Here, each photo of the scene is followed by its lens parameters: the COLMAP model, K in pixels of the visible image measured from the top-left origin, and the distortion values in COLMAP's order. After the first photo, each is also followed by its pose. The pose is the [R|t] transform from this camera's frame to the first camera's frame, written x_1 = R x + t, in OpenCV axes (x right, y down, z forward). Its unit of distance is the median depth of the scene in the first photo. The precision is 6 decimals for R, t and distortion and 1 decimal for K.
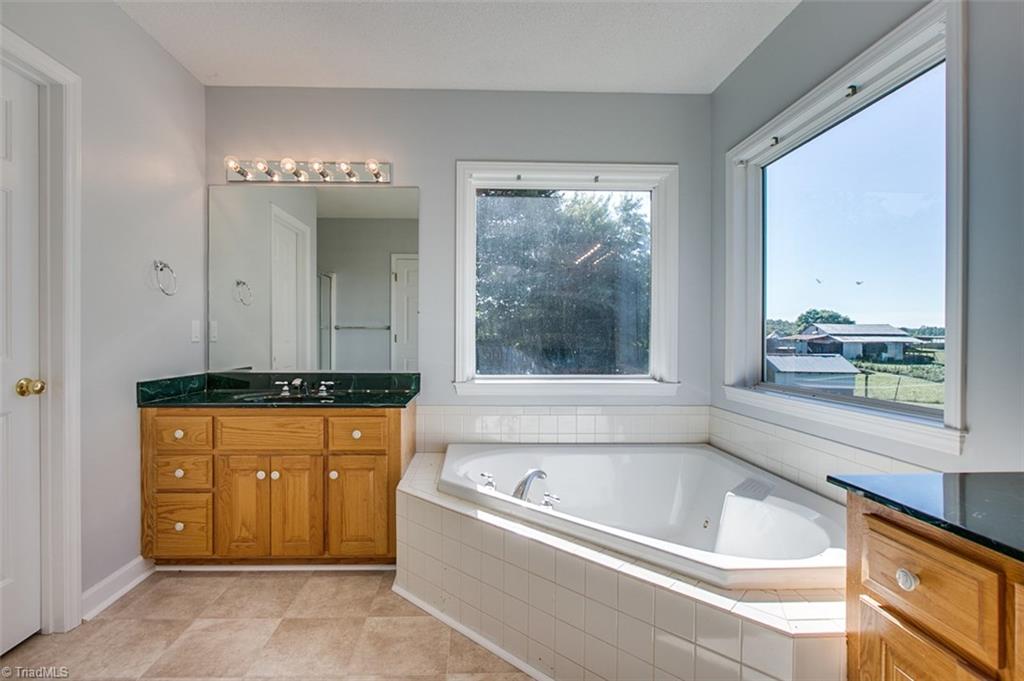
lens RADIAL K [[482.9, 0, 488.4], [0, 482.9, 337.8], [0, 0, 1]] dist [-0.014868, -0.000234]
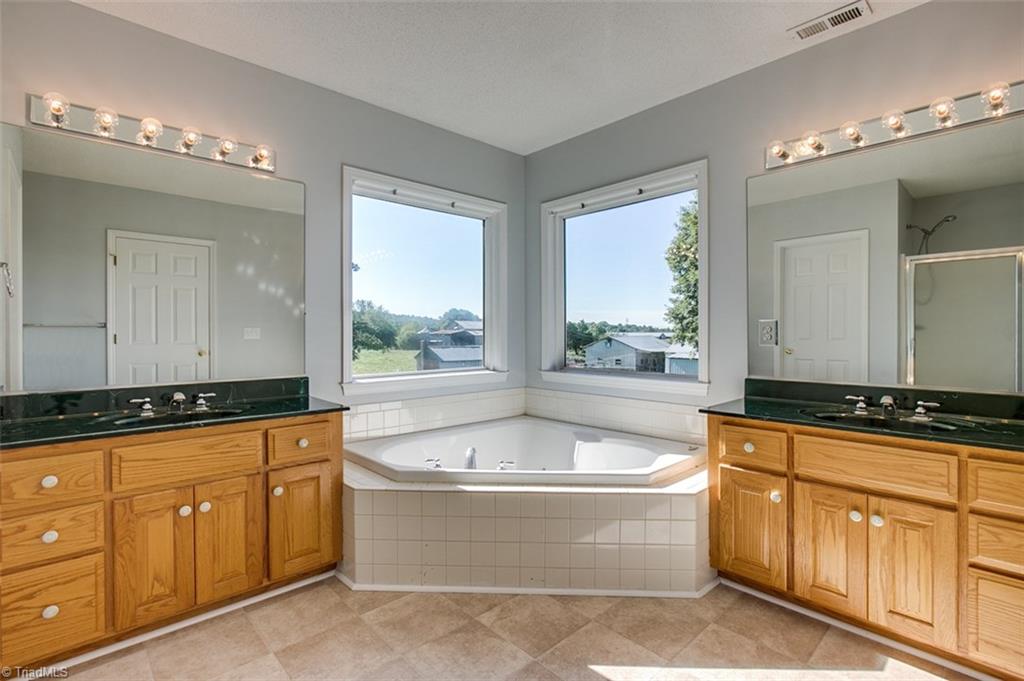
lens RADIAL K [[475.6, 0, 514.6], [0, 475.6, 330.3], [0, 0, 1]] dist [-0.011726, 0.000411]
pose [[0.753828, -0.003672, 0.657062, -0.570164], [0.007208, 0.999970, -0.002682, -0.017377], [-0.657033, 0.006758, 0.753832, 0.017246]]
